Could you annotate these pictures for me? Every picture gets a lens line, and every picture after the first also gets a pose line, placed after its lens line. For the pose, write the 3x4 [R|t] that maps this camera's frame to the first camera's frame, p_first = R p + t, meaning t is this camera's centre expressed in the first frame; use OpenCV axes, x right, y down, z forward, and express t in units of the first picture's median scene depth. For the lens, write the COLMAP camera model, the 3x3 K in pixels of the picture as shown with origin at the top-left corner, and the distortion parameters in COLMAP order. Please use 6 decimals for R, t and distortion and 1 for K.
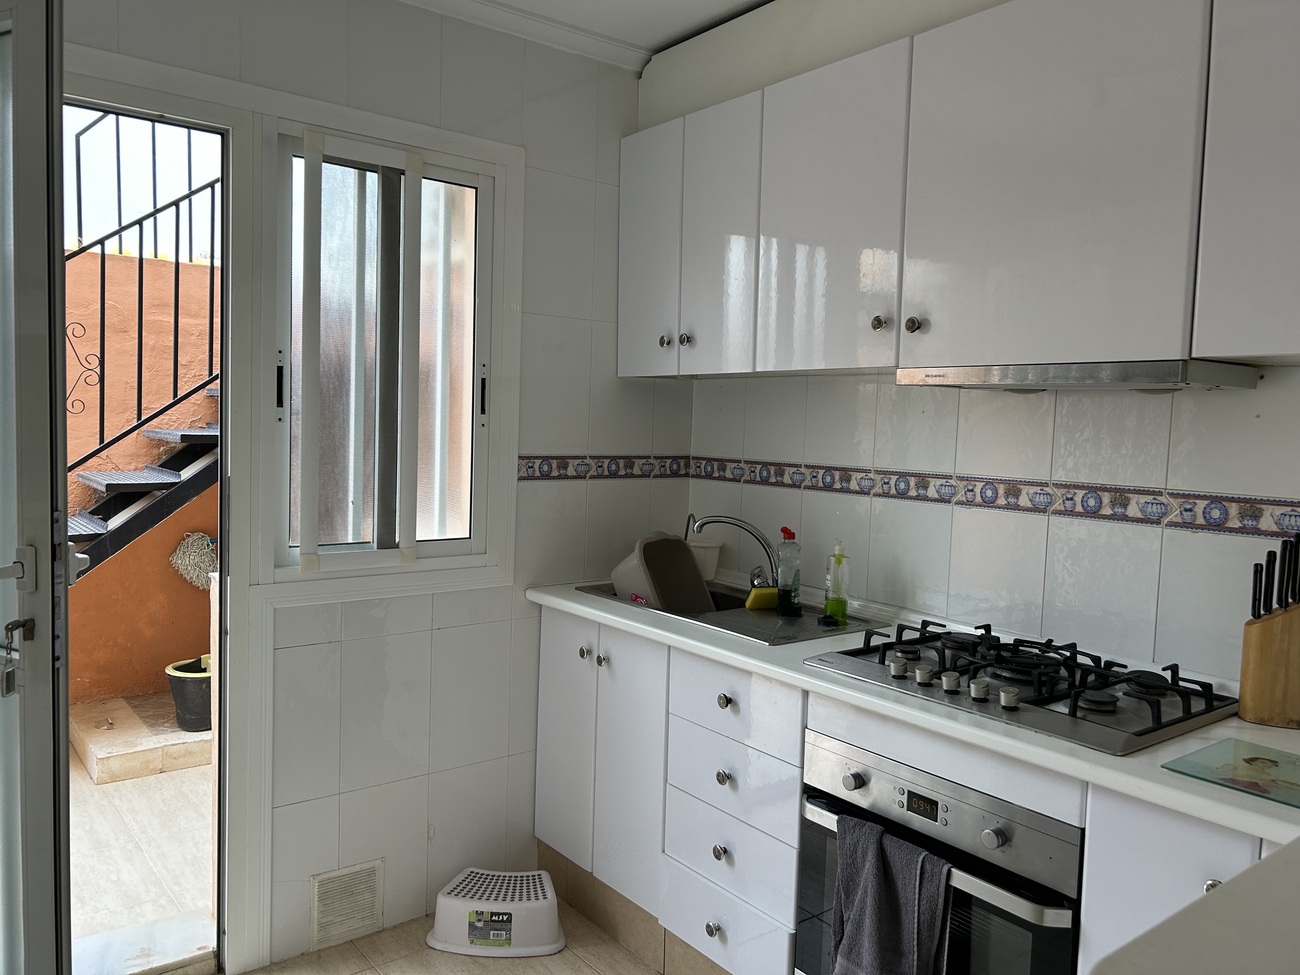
lens RADIAL K [[991.3, 0, 647.8], [0, 991.3, 479.9], [0, 0, 1]] dist [0.044077, -0.007728]
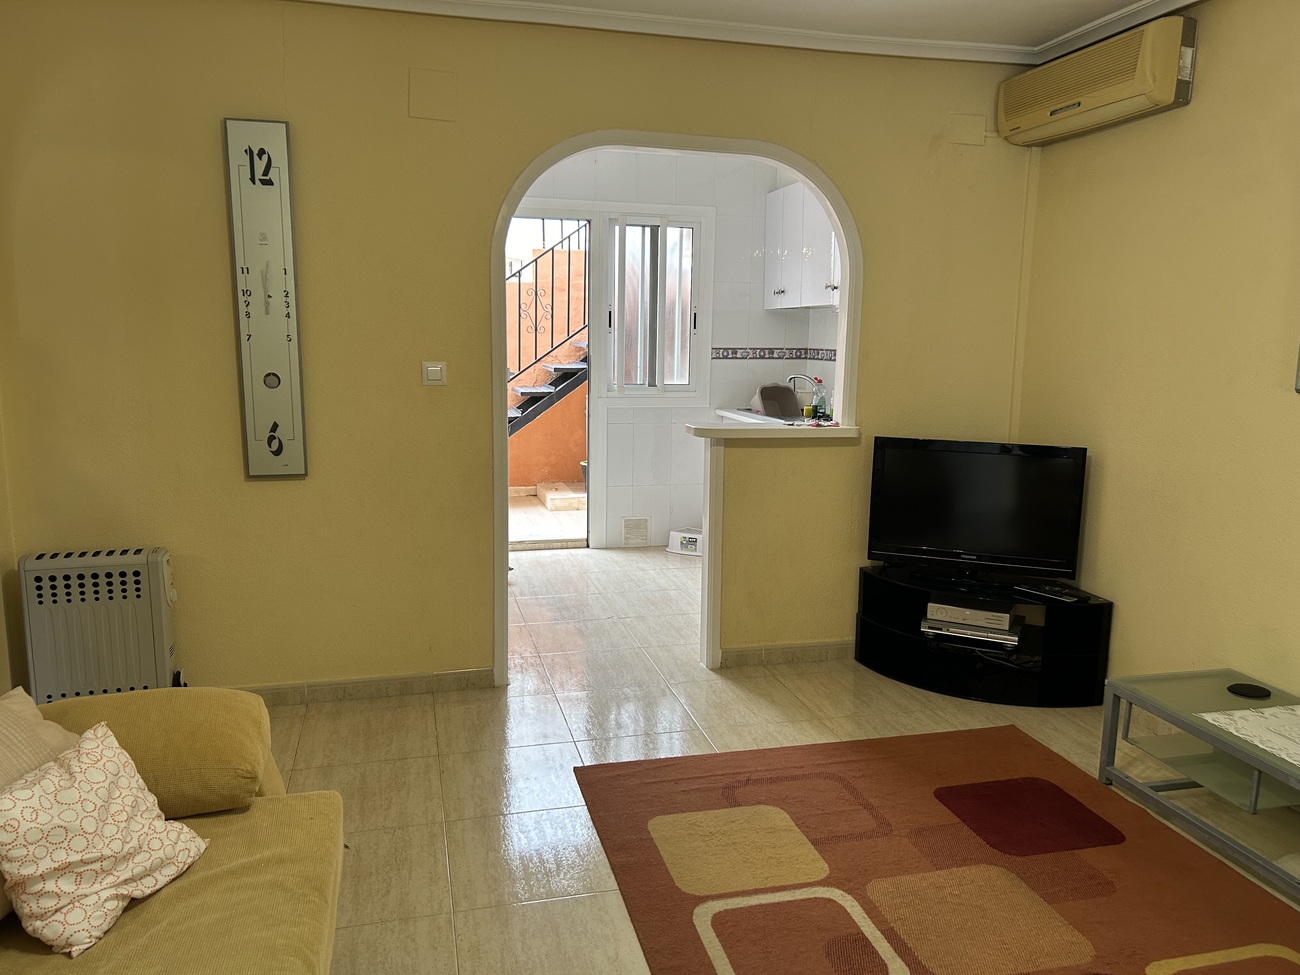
lens RADIAL K [[991.3, 0, 647.8], [0, 991.3, 479.9], [0, 0, 1]] dist [0.044077, -0.007728]
pose [[0.914347, 0.041779, -0.402771, 0.643372], [-0.010292, 0.996740, 0.080025, 0.094223], [0.404801, -0.069025, 0.911796, -1.095664]]
